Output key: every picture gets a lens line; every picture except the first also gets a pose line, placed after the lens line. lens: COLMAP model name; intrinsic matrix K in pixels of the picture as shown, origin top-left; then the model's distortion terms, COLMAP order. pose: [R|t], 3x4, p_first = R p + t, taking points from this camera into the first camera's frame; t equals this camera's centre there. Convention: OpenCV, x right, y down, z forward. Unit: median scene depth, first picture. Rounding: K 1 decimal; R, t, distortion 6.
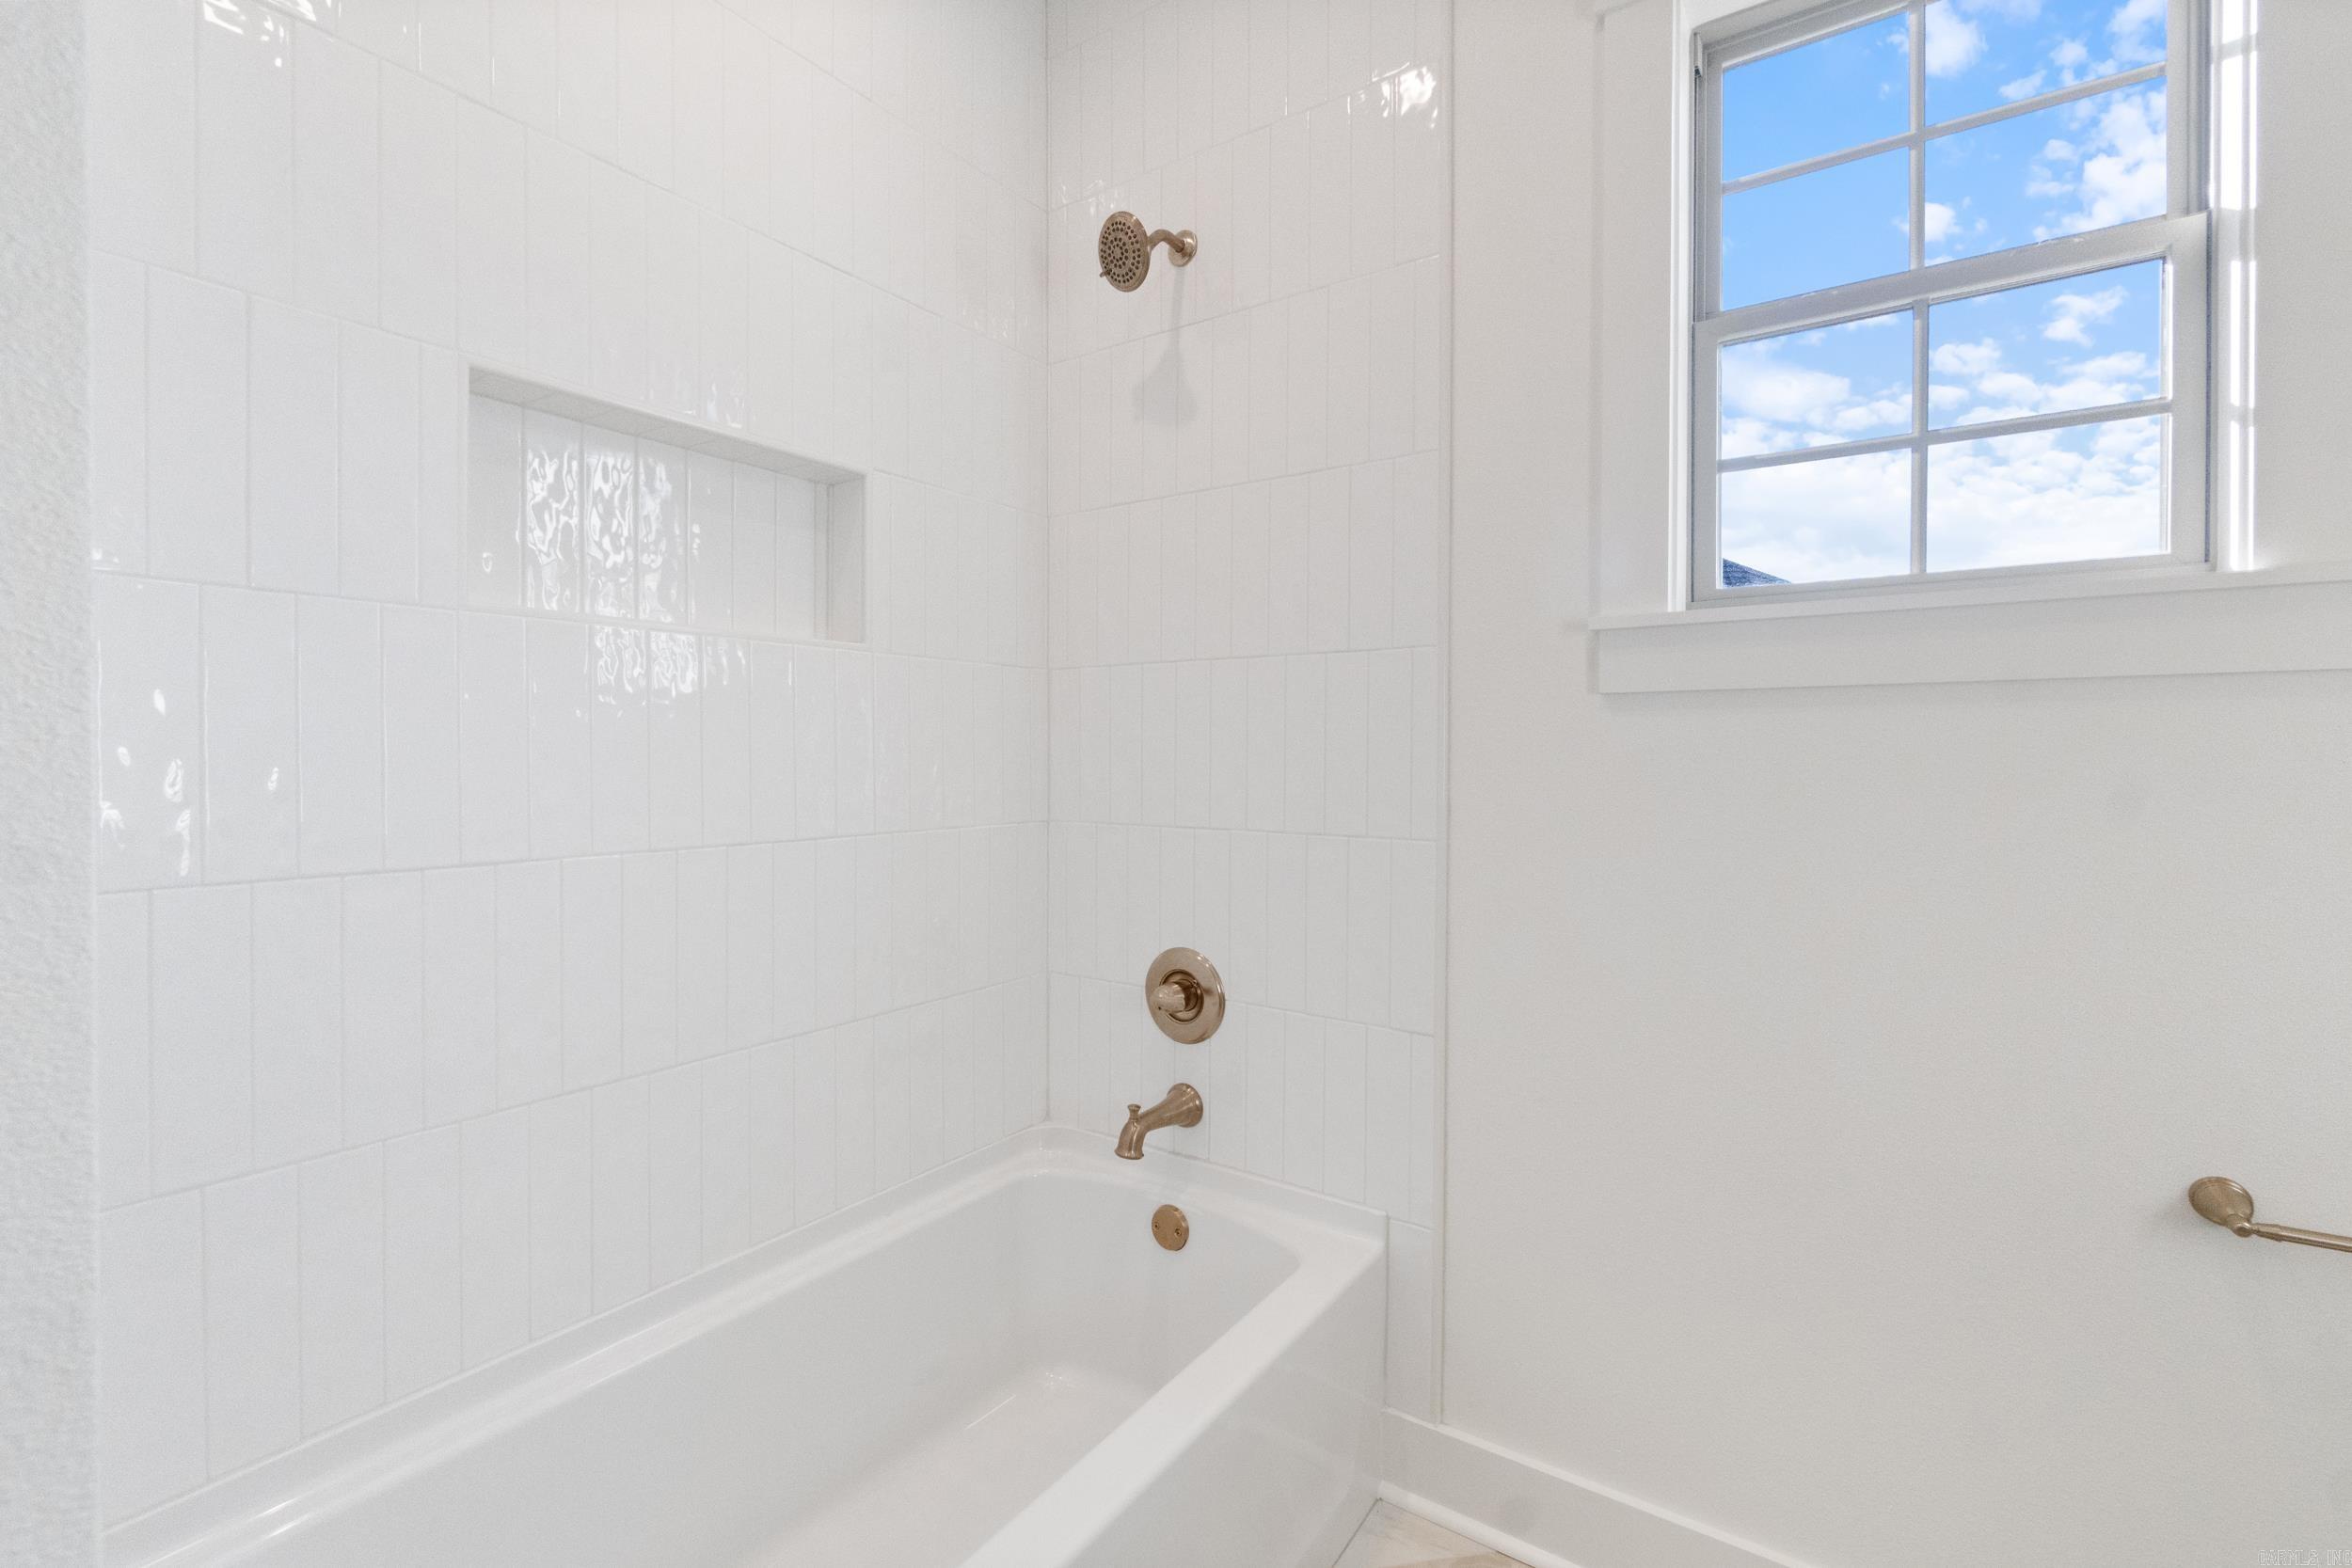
lens RADIAL K [[1040.5, 0, 1177.3], [0, 1040.5, 760.1], [0, 0, 1]] dist [0.000027, -0.000747]
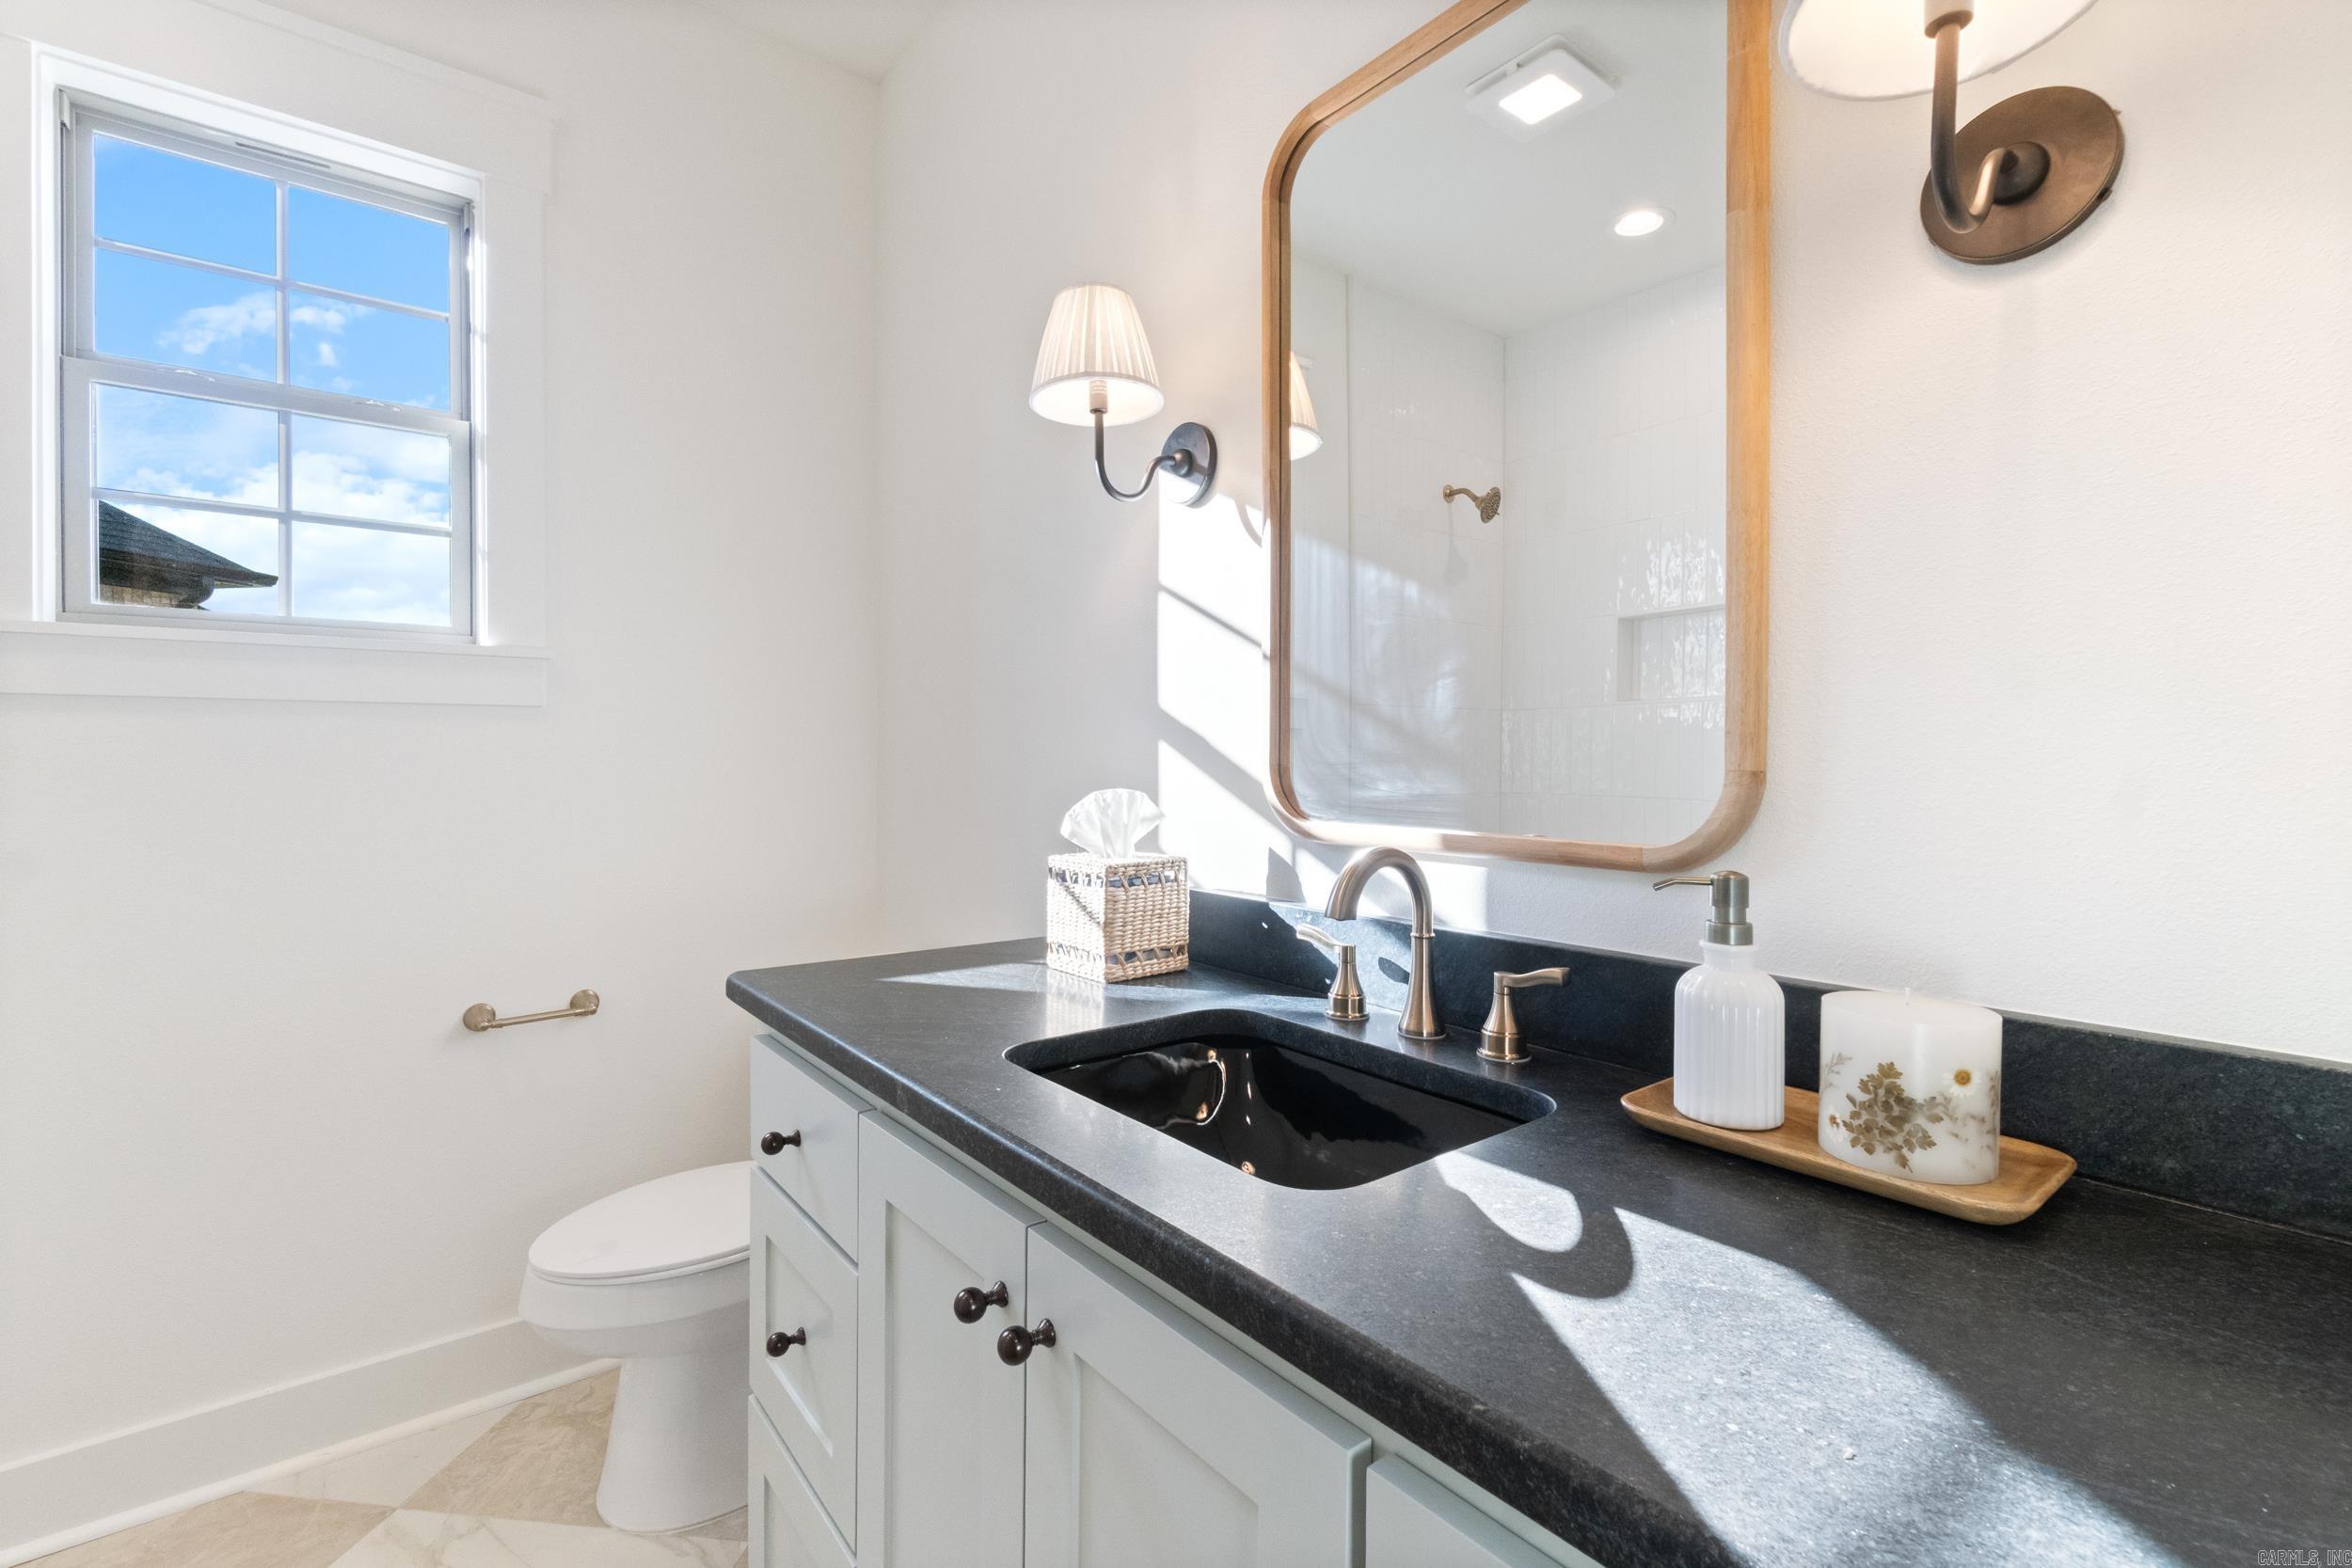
lens RADIAL K [[1040.5, 0, 1177.3], [0, 1040.5, 760.1], [0, 0, 1]] dist [0.000027, -0.000747]
pose [[0.287293, -0.012434, 0.957762, -0.218393], [-0.001081, 0.999911, 0.013306, -0.013224], [-0.957842, -0.004858, 0.287254, -0.439273]]
